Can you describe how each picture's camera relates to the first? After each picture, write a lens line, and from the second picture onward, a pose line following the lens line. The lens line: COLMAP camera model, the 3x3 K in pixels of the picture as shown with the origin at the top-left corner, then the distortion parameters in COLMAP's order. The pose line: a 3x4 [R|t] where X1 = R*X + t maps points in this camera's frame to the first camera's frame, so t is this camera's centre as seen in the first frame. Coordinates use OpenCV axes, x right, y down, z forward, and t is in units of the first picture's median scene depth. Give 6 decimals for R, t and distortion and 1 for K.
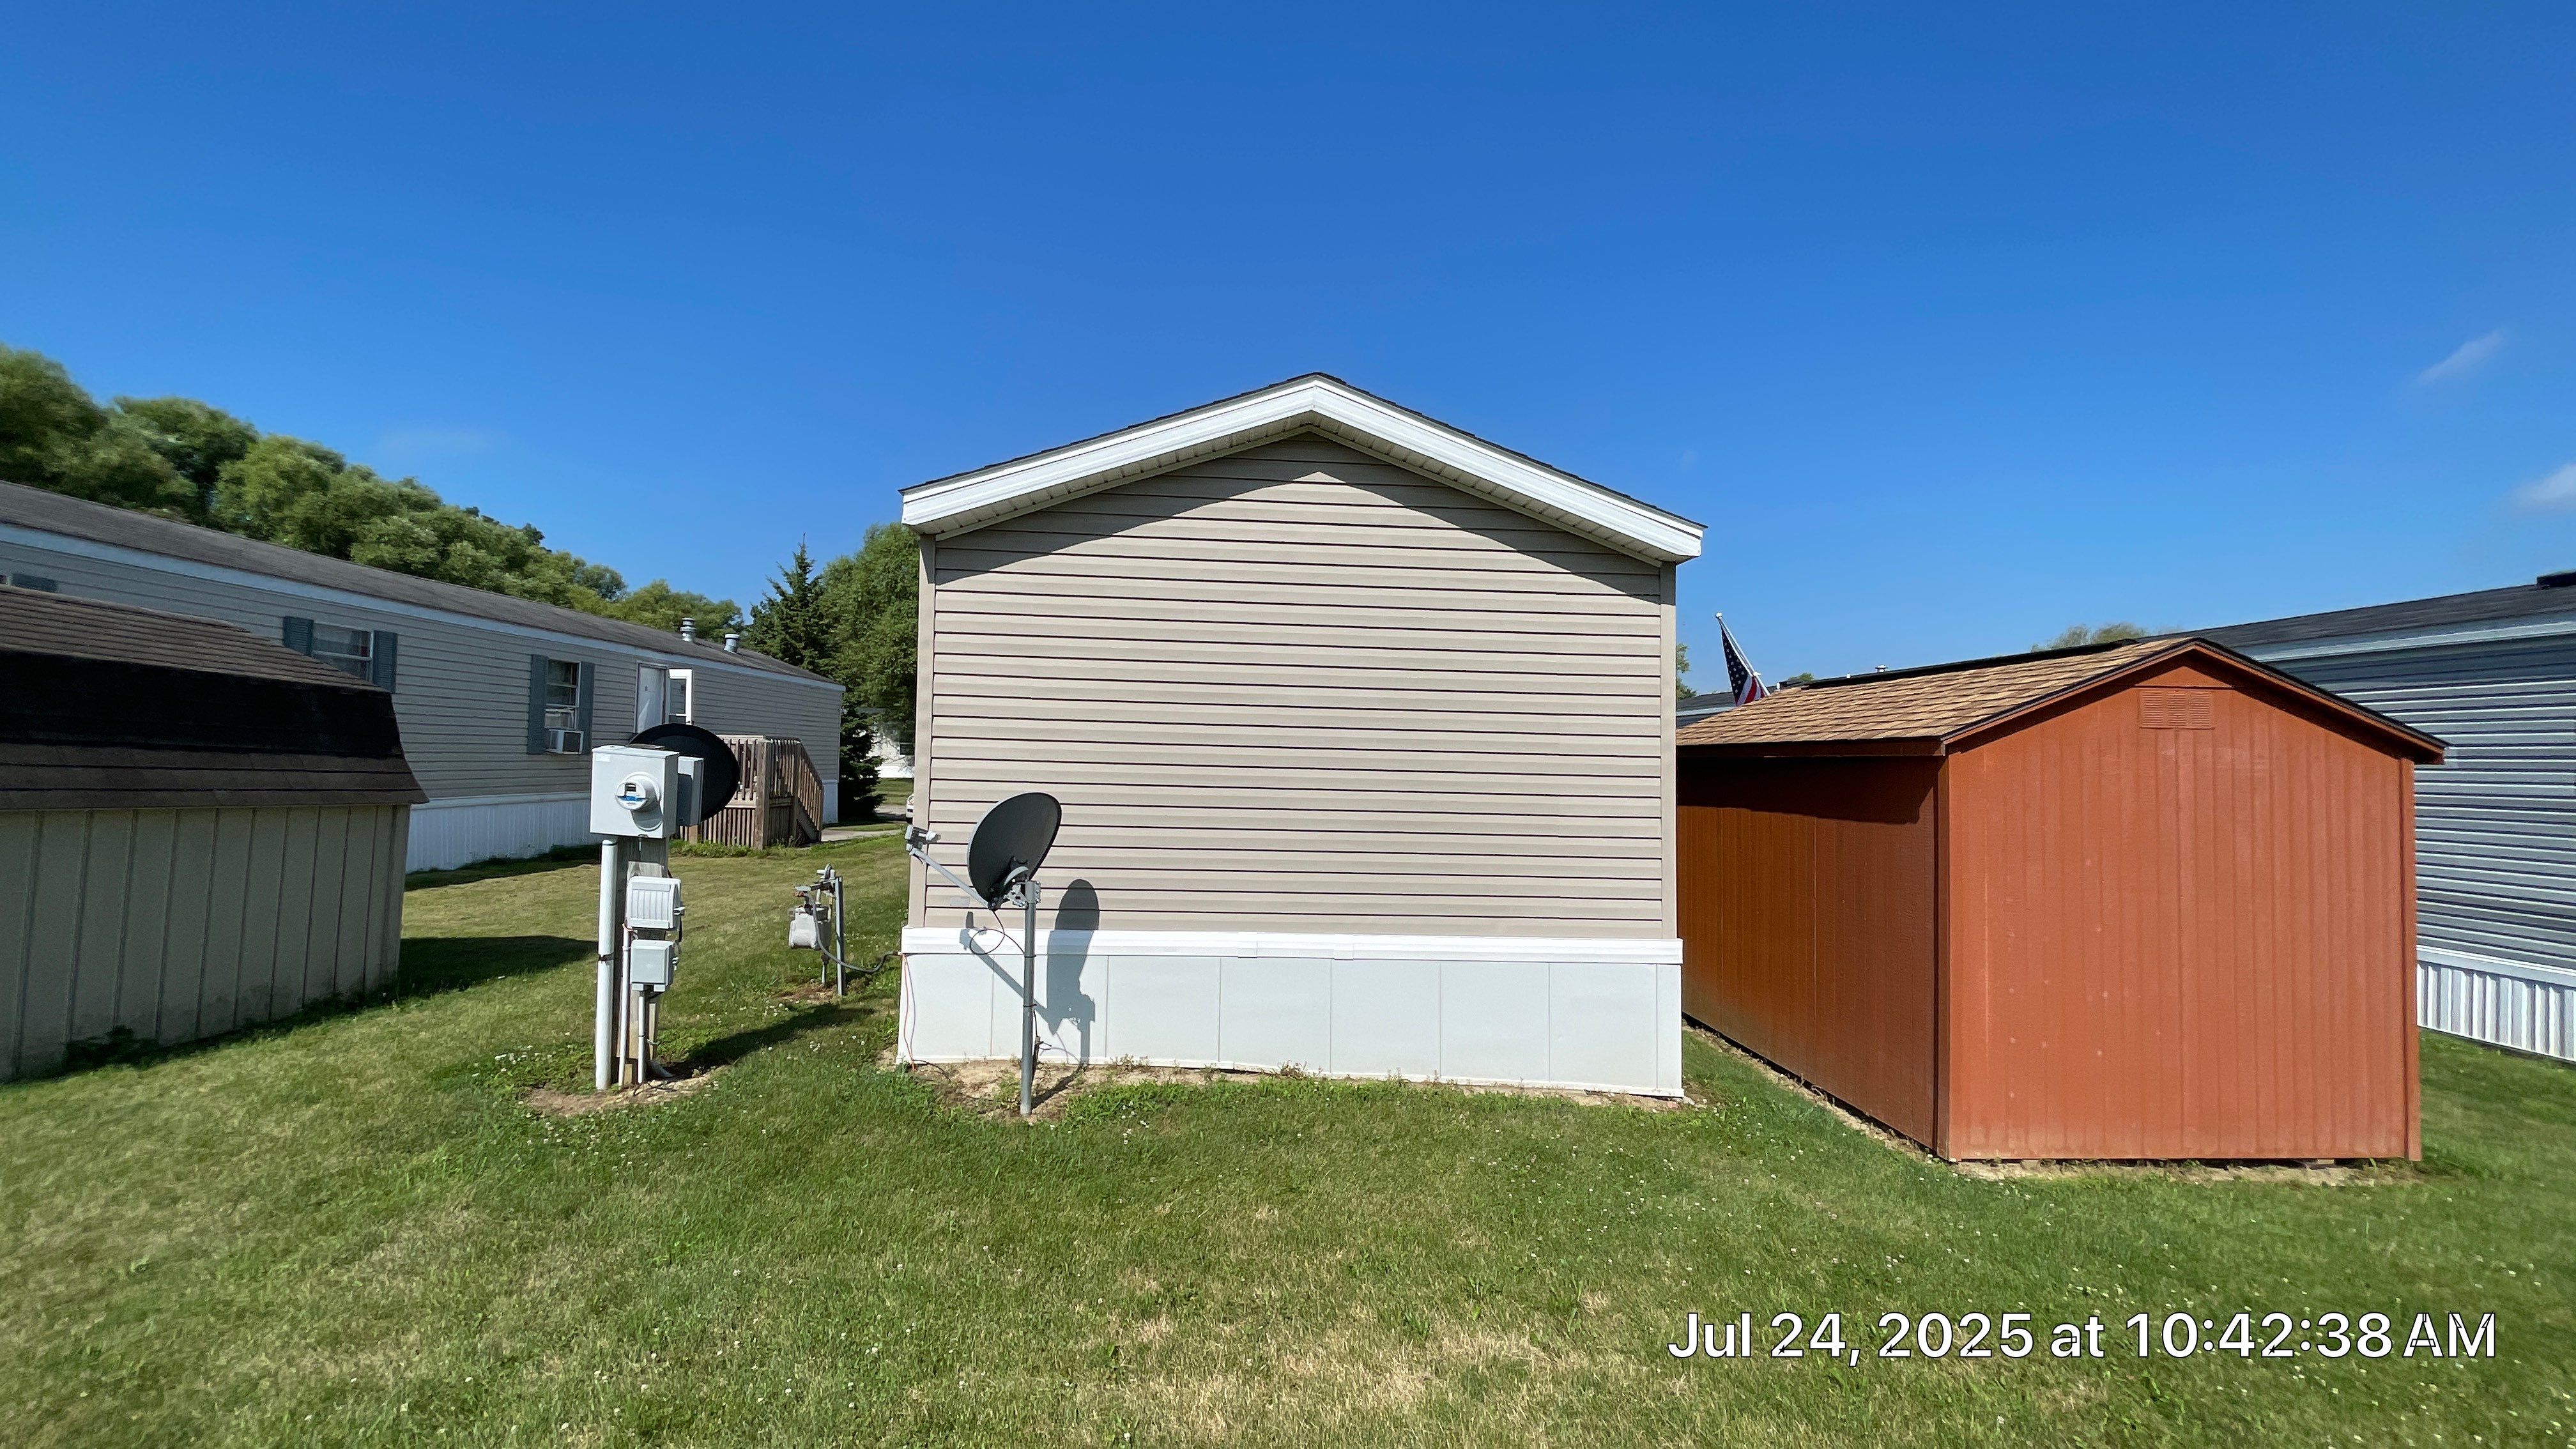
lens RADIAL K [[1047.3, 0, 1288.0], [0, 1047.3, 724.5], [0, 0, 1]] dist [0.001299, 0.000021]
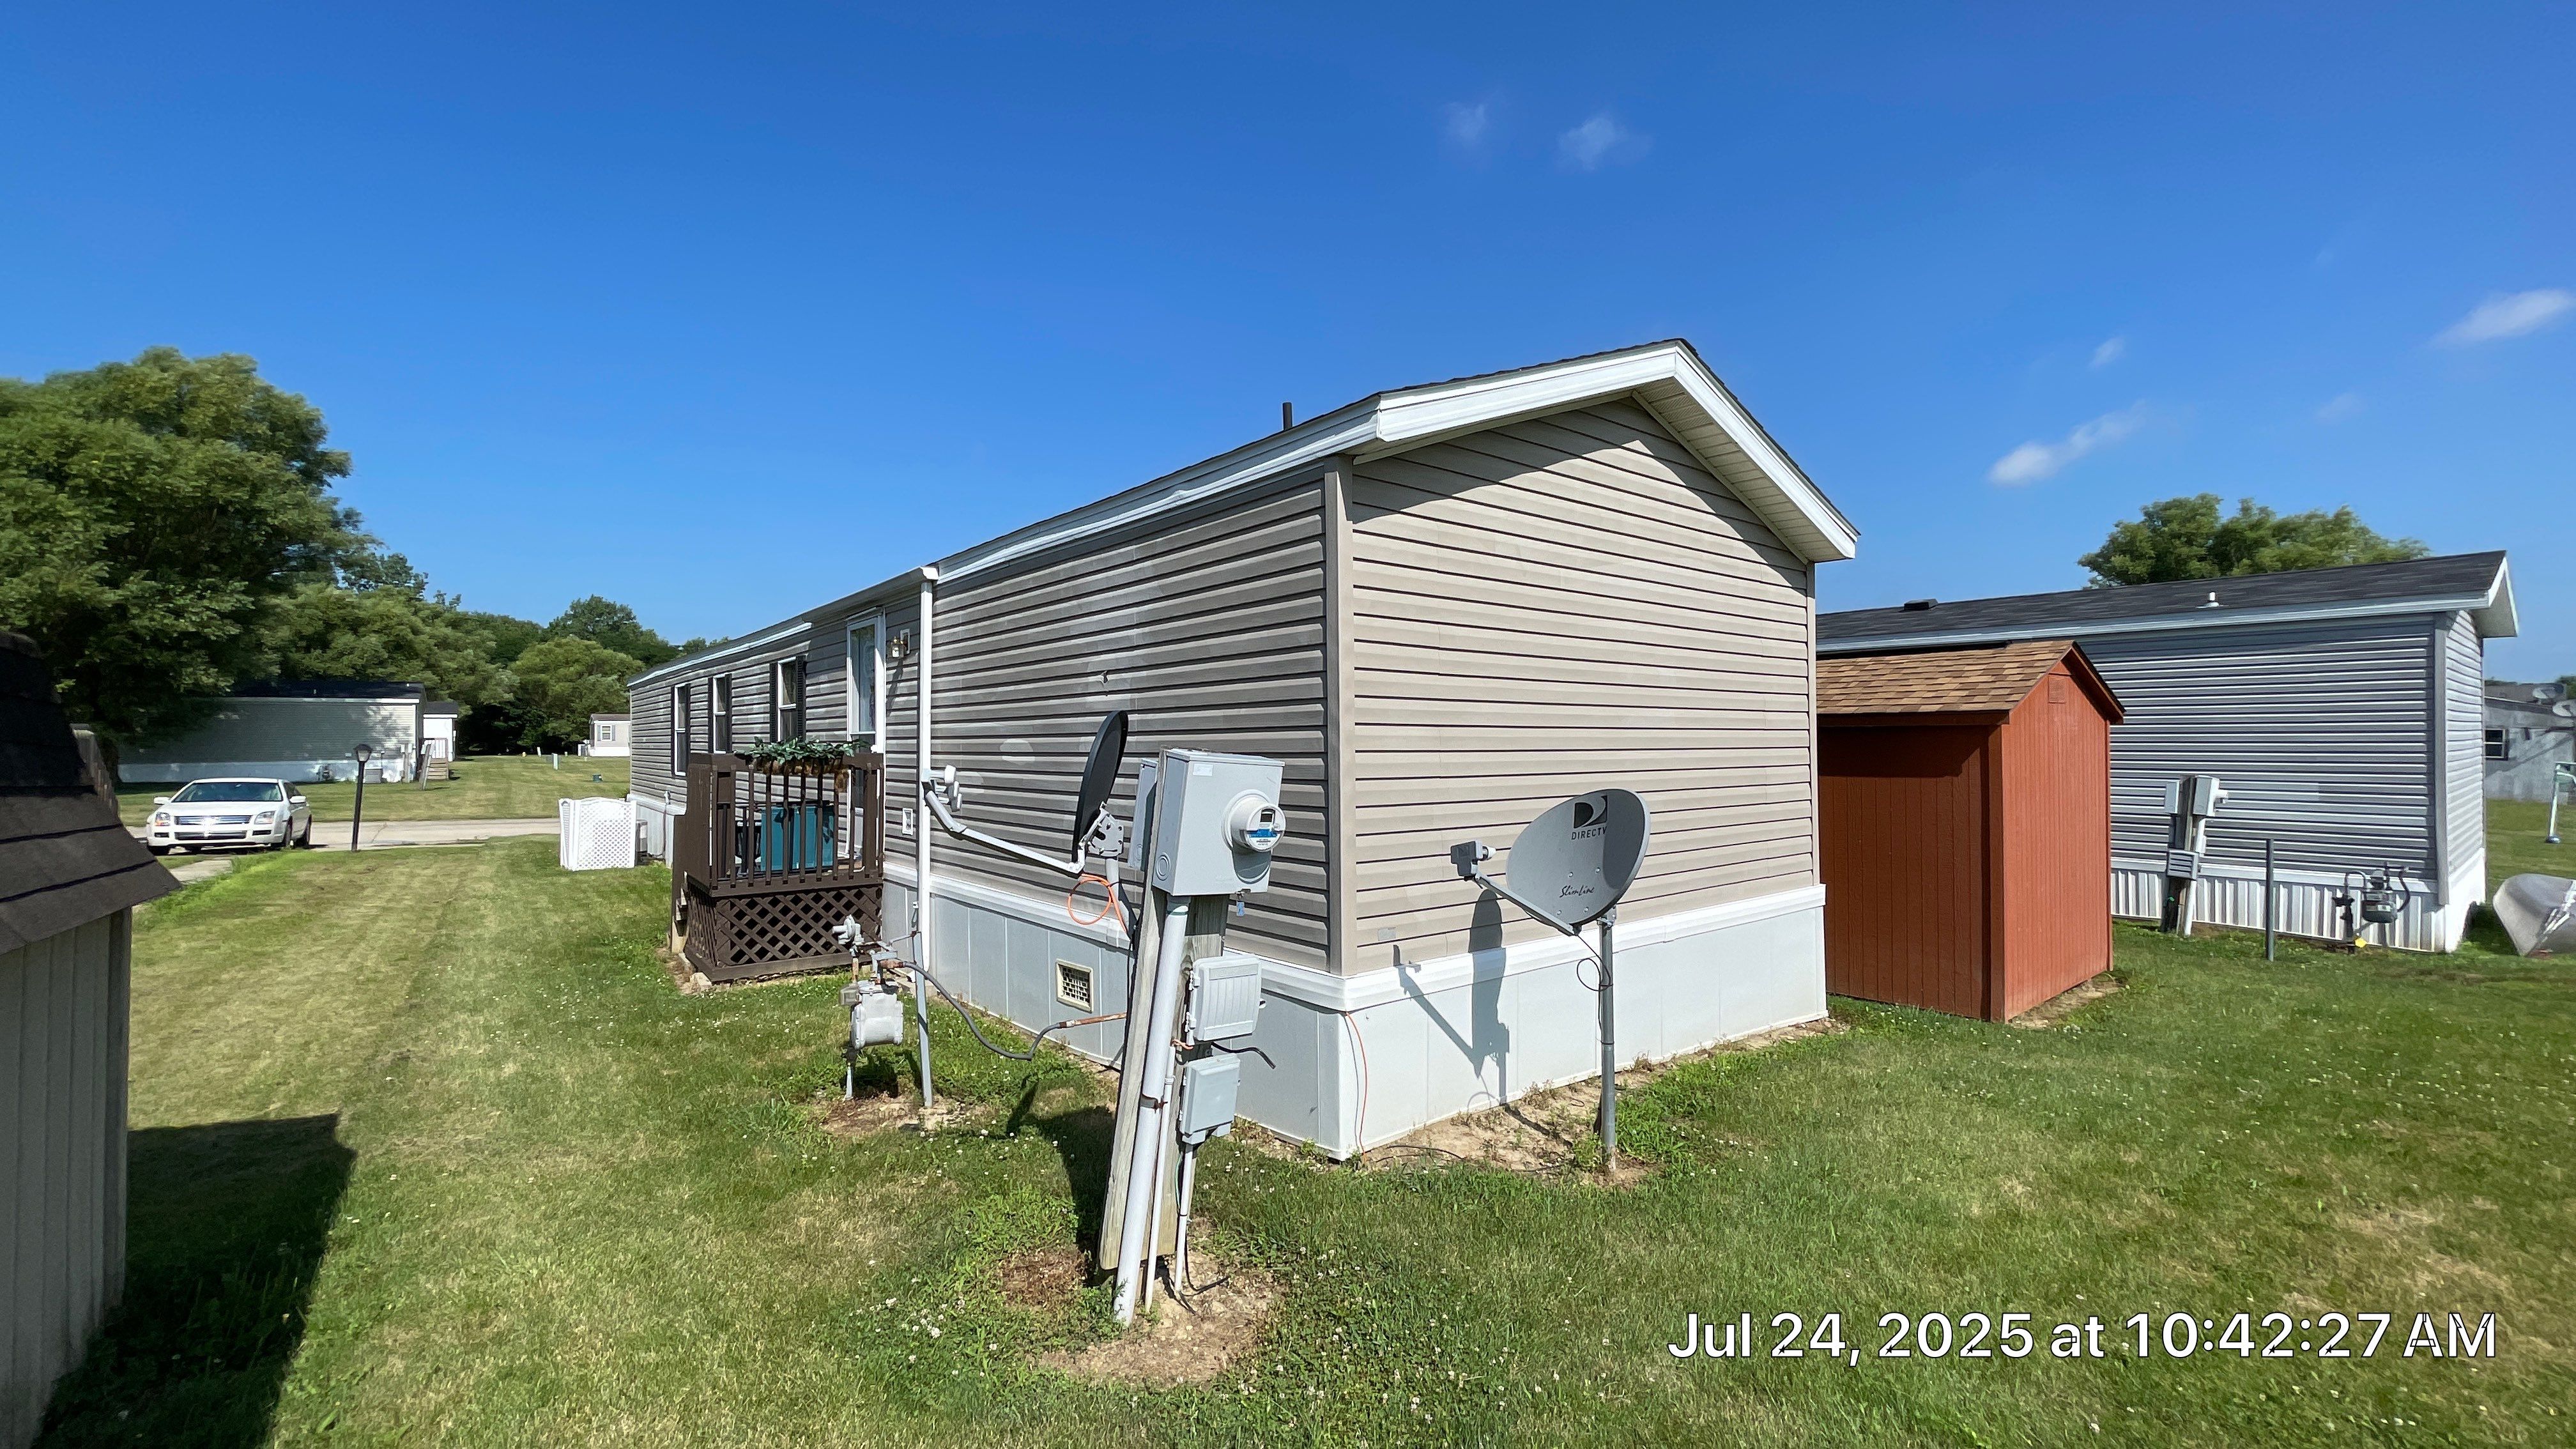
lens RADIAL K [[1047.3, 0, 1288.0], [0, 1047.3, 724.5], [0, 0, 1]] dist [0.001299, 0.000021]
pose [[0.814754, -0.018998, 0.579495, -0.819724], [0.001751, 0.999539, 0.030306, -0.010889], [-0.579804, -0.023678, 0.814412, 0.410246]]
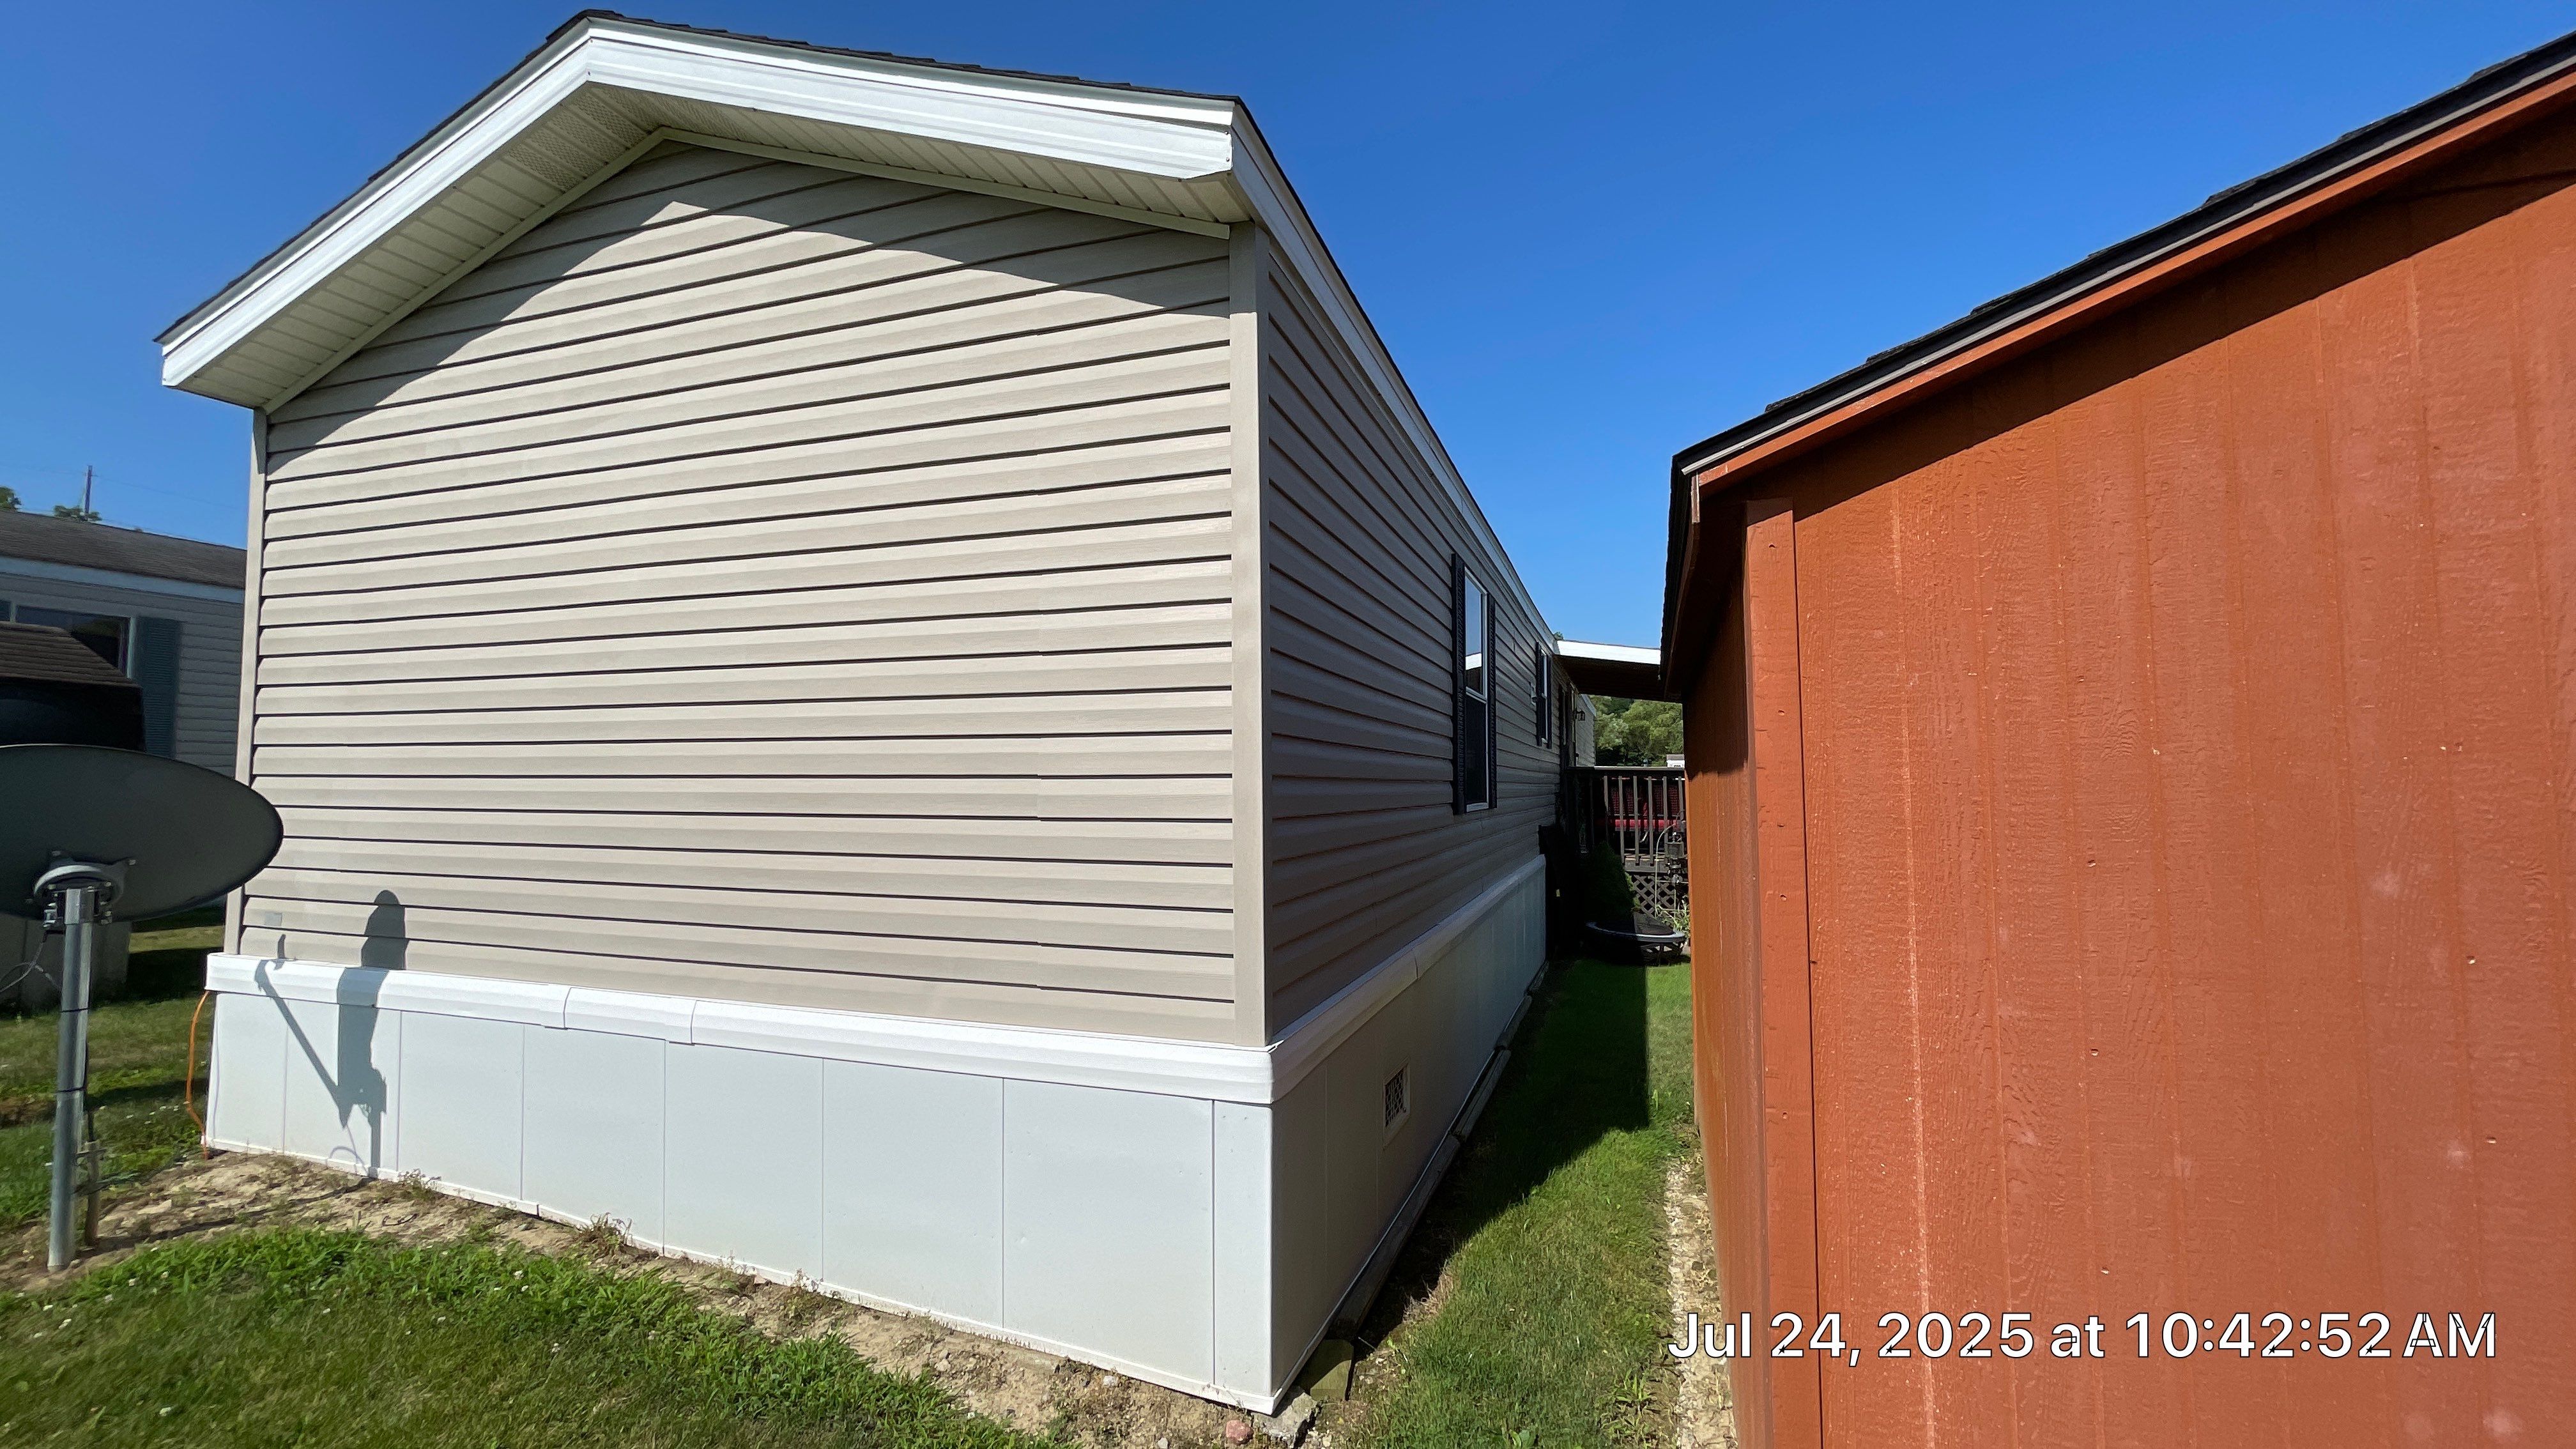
lens RADIAL K [[1022.7, 0, 1288.0], [0, 1022.7, 724.5], [0, 0, 1]] dist [0.001356, -0.000082]
pose [[0.925215, -0.045665, -0.376686, 0.570373], [0.037150, 0.998864, -0.029844, 0.084916], [0.377621, 0.013619, 0.925860, 0.621538]]
